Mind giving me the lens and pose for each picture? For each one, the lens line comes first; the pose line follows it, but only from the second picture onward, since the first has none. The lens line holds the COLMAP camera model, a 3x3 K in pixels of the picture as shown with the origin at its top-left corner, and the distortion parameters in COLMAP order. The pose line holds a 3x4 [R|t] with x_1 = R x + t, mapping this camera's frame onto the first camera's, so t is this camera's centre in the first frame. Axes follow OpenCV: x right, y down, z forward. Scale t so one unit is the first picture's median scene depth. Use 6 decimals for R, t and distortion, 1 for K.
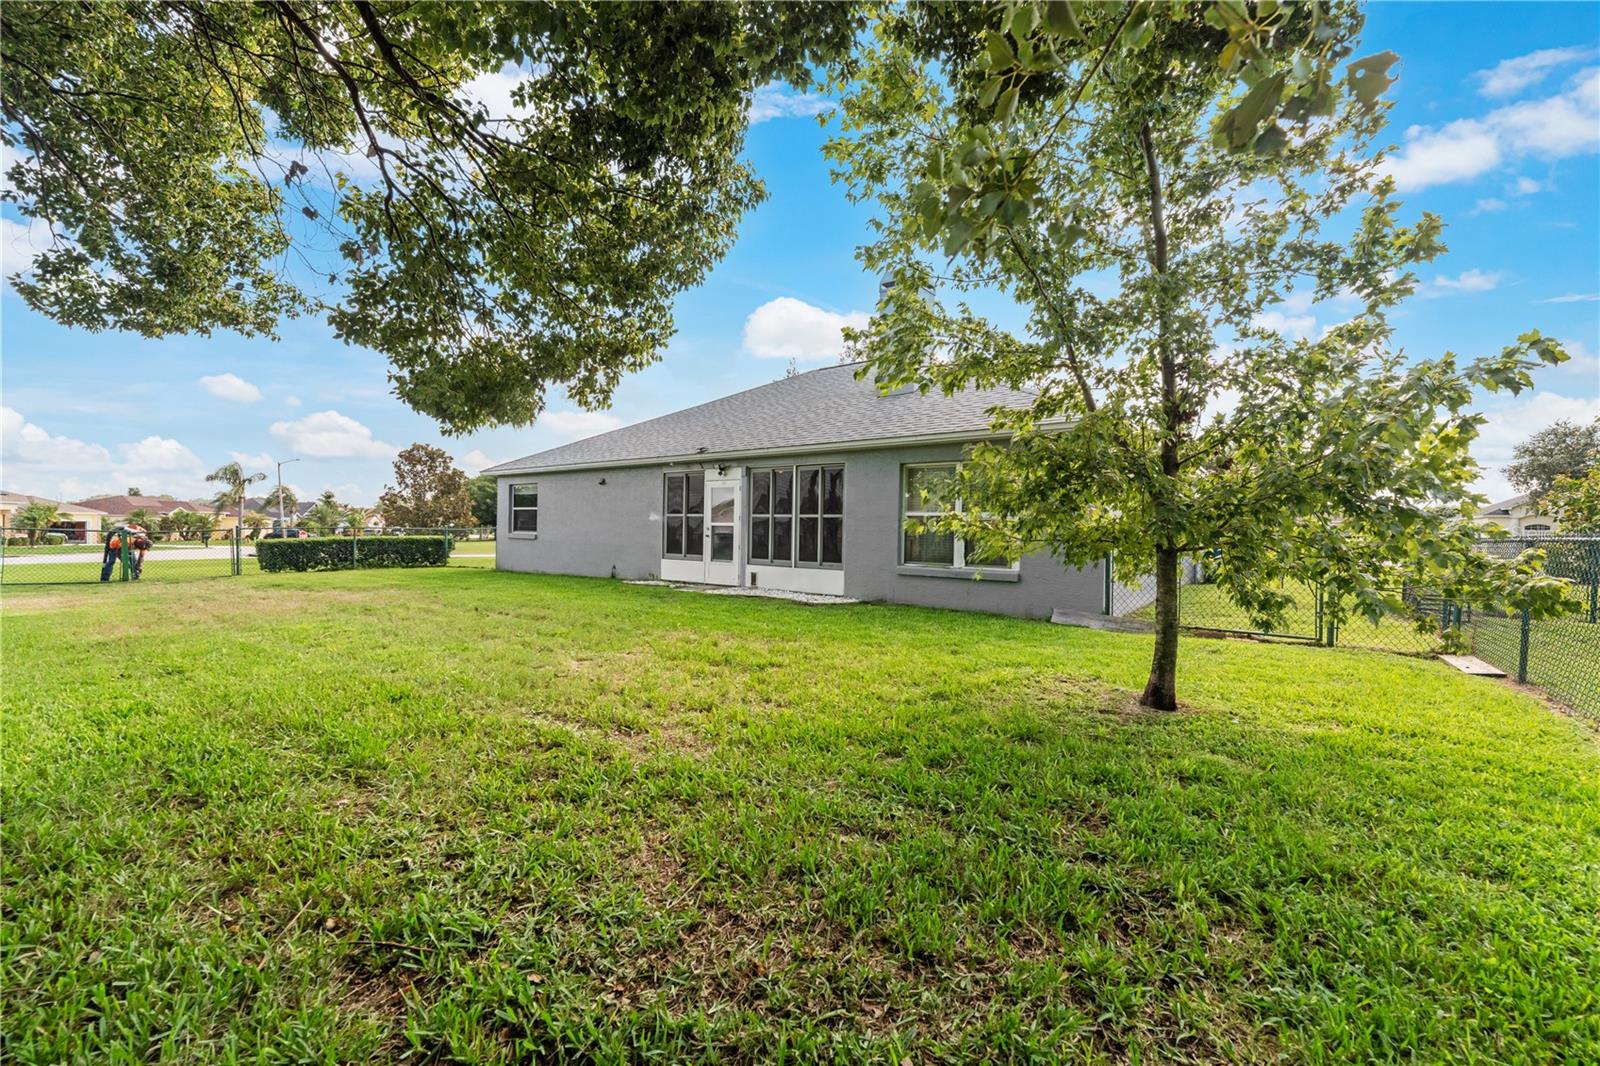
lens RADIAL K [[656.4, 0, 798.4], [0, 656.4, 539.6], [0, 0, 1]] dist [-0.000869, -0.000356]
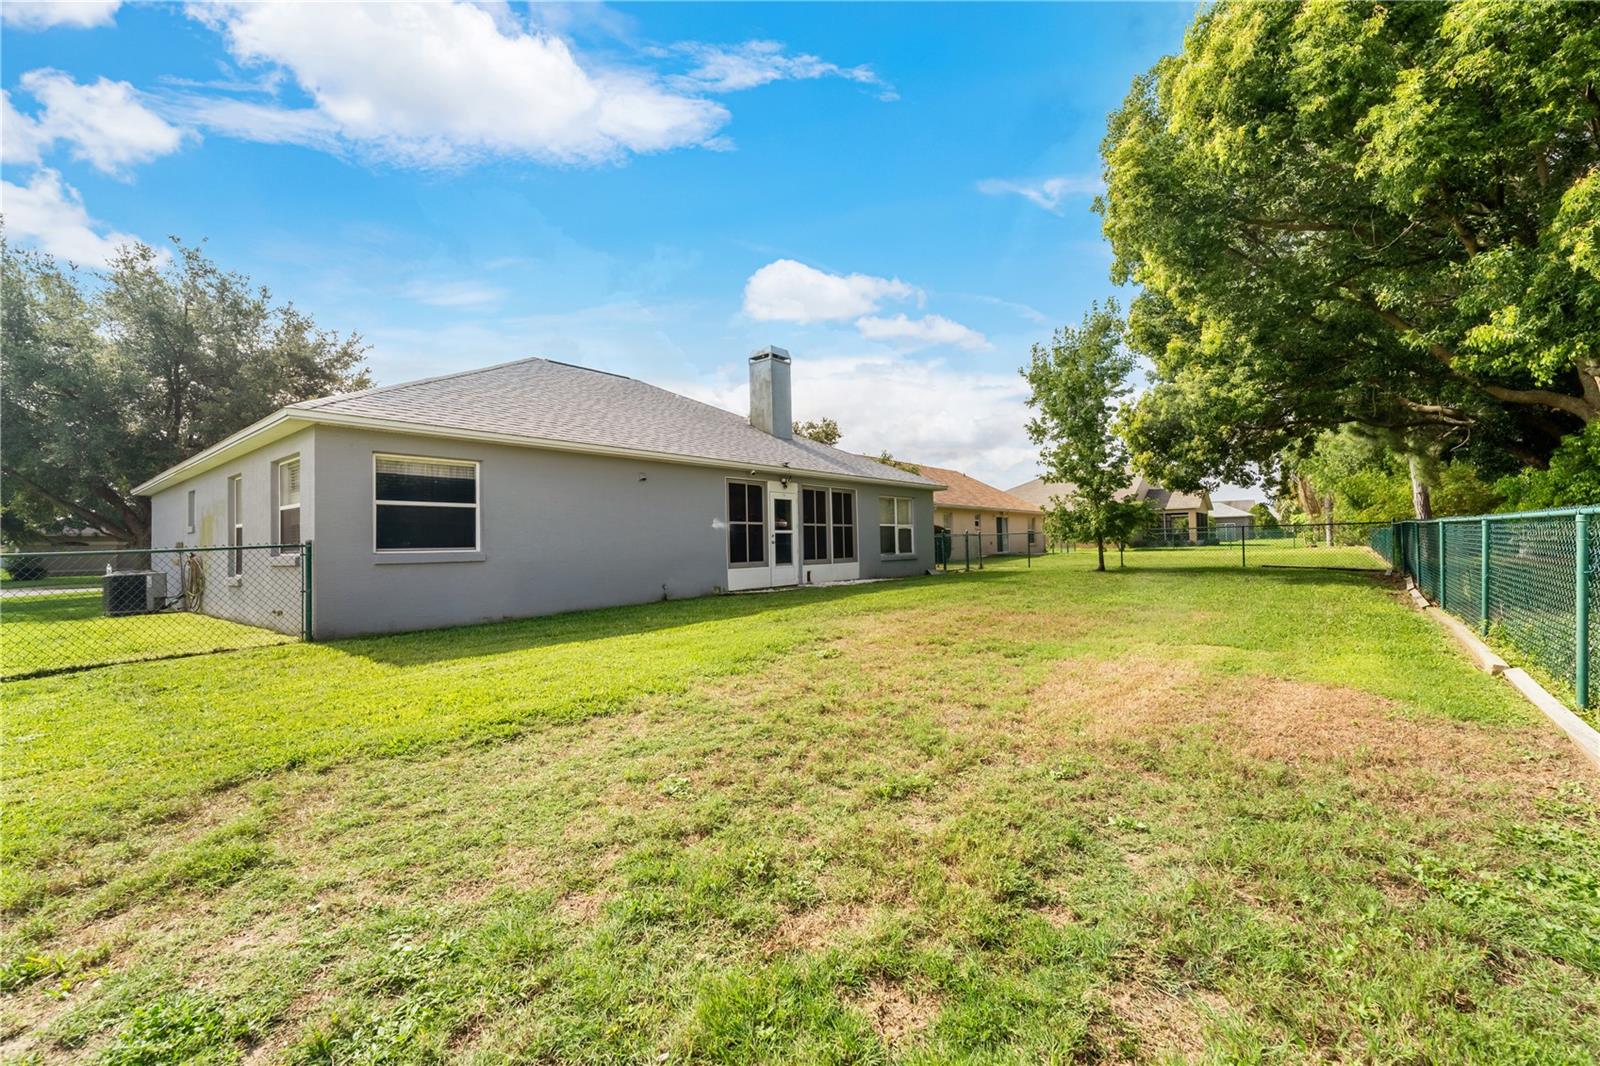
lens RADIAL K [[656.4, 0, 799.8], [0, 656.4, 534.4], [0, 0, 1]] dist [-0.000869, -0.000356]
pose [[0.037383, -0.015003, 0.999188, -1.275750], [0.019423, 0.999709, 0.014284, -0.034952], [-0.999112, 0.018873, 0.037664, 0.957508]]
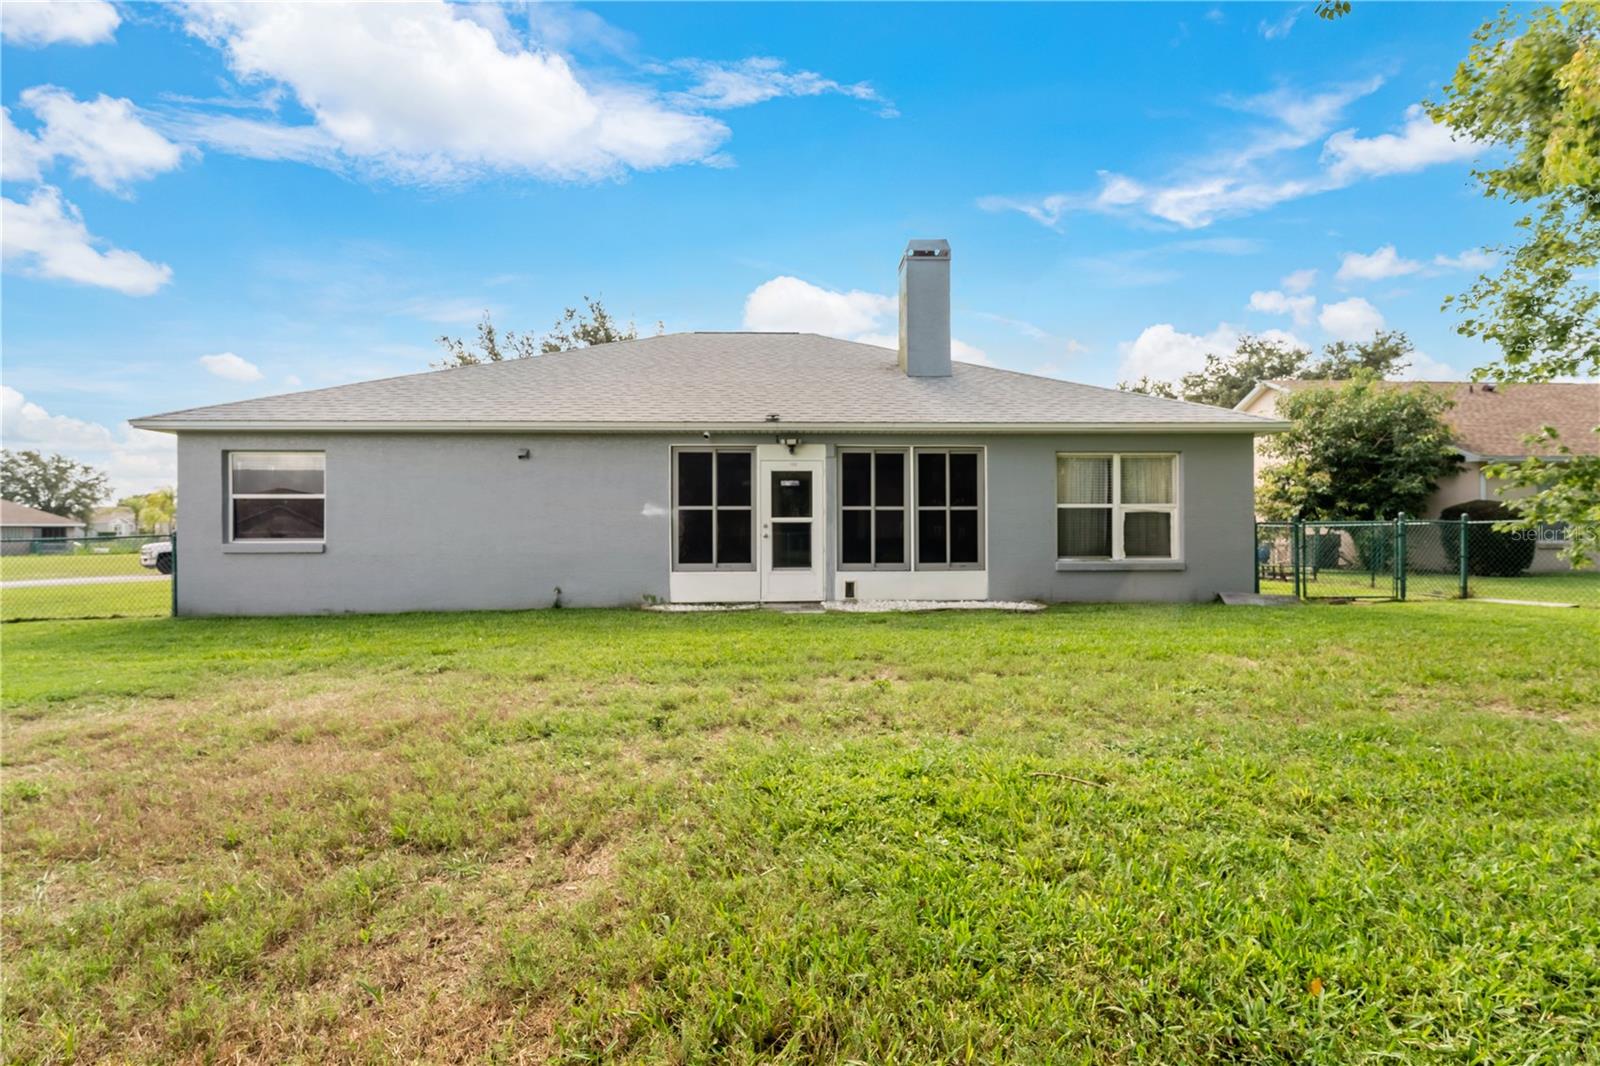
lens RADIAL K [[656.4, 0, 800.6], [0, 656.4, 524.3], [0, 0, 1]] dist [-0.000869, -0.000356]
pose [[0.770072, -0.019316, 0.637664, -0.600299], [0.026868, 0.999637, -0.002166, -0.016593], [-0.637391, 0.018801, 0.770311, 0.431782]]
